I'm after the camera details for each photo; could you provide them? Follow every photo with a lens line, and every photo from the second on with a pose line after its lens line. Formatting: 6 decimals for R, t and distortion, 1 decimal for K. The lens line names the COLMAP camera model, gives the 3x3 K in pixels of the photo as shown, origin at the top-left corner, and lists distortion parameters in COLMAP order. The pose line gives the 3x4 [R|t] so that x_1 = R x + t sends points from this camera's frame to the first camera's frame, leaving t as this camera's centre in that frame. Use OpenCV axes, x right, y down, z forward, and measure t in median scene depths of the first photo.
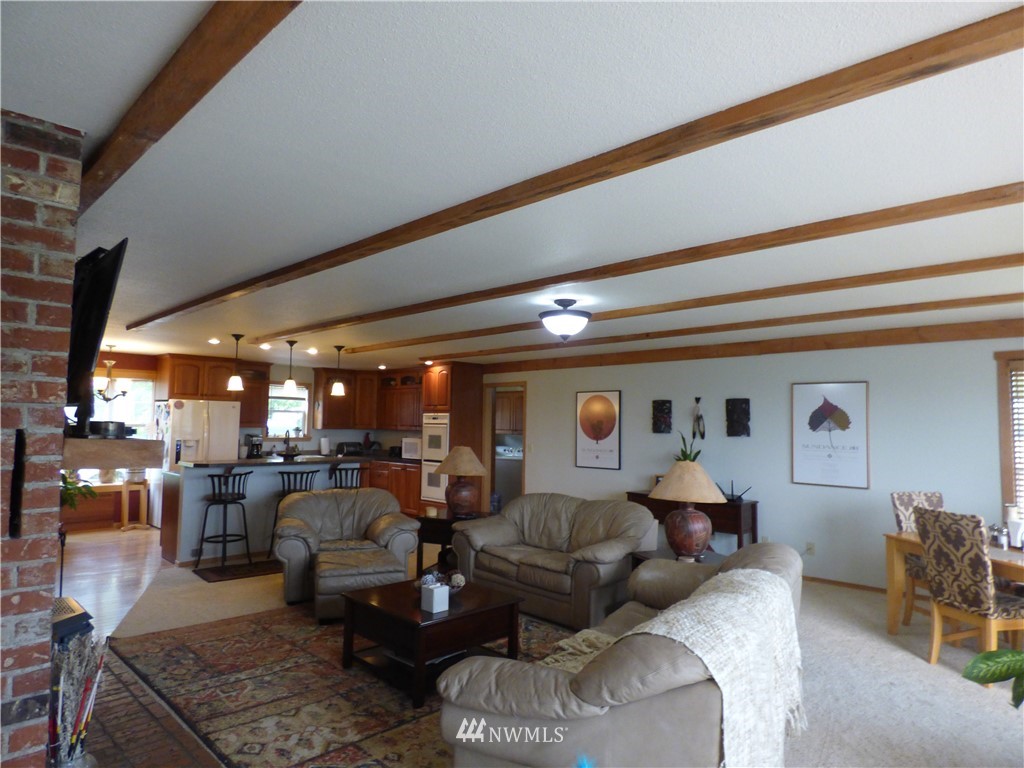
lens RADIAL K [[634.5, 0, 512.0], [0, 634.5, 384.0], [0, 0, 1]] dist [-0.017891, -0.001009]
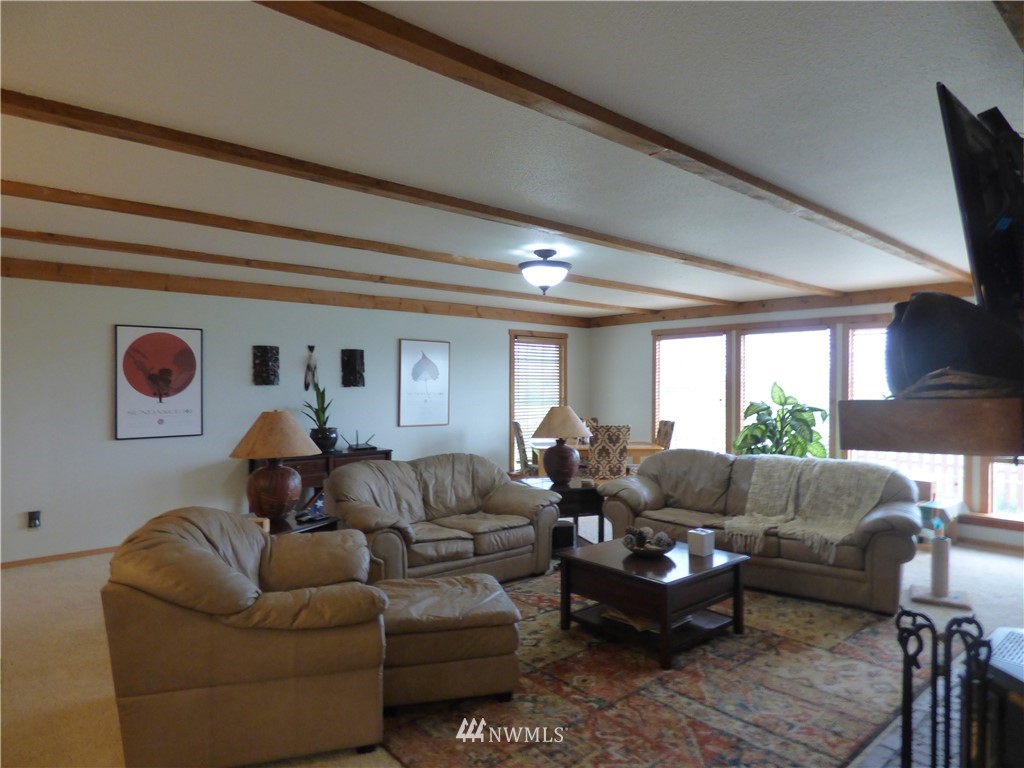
lens RADIAL K [[634.5, 0, 512.0], [0, 634.5, 384.0], [0, 0, 1]] dist [-0.017891, -0.001009]
pose [[0.068558, -0.019663, 0.997453, -0.556864], [-0.067540, 0.997420, 0.024305, 0.031438], [-0.995358, -0.069035, 0.067053, 0.588770]]
